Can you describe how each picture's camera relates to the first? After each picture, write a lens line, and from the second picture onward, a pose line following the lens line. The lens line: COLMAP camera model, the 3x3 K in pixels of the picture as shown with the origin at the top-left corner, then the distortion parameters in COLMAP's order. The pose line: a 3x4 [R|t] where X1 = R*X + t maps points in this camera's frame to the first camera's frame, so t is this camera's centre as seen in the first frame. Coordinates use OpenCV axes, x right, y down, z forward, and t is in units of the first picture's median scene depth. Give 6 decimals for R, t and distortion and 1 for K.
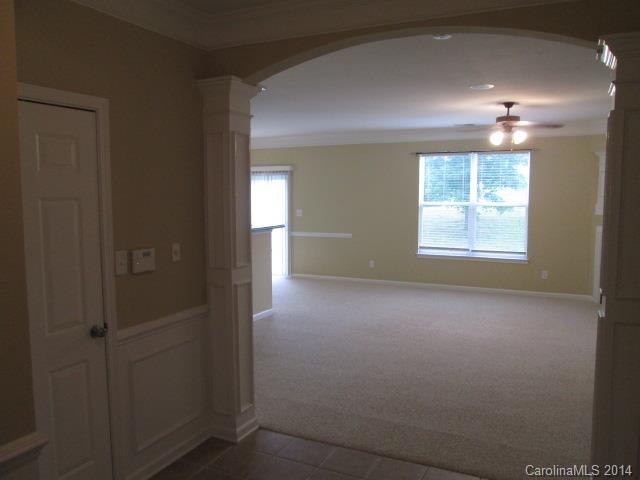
lens RADIAL K [[533.5, 0, 320.0], [0, 533.5, 240.0], [0, 0, 1]] dist [-0.050290, 0.000443]
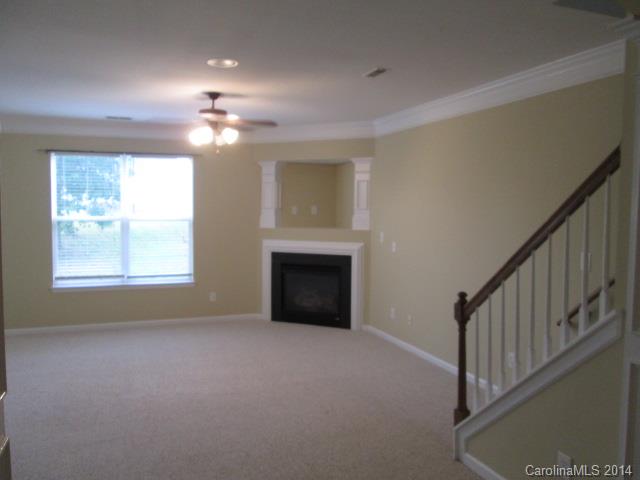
lens RADIAL K [[533.5, 0, 320.0], [0, 533.5, 240.0], [0, 0, 1]] dist [-0.050290, 0.000443]
pose [[0.674754, -0.040147, 0.736950, -0.100630], [0.058667, 0.998277, 0.000668, -0.018162], [-0.735708, 0.042784, 0.675947, 0.239763]]
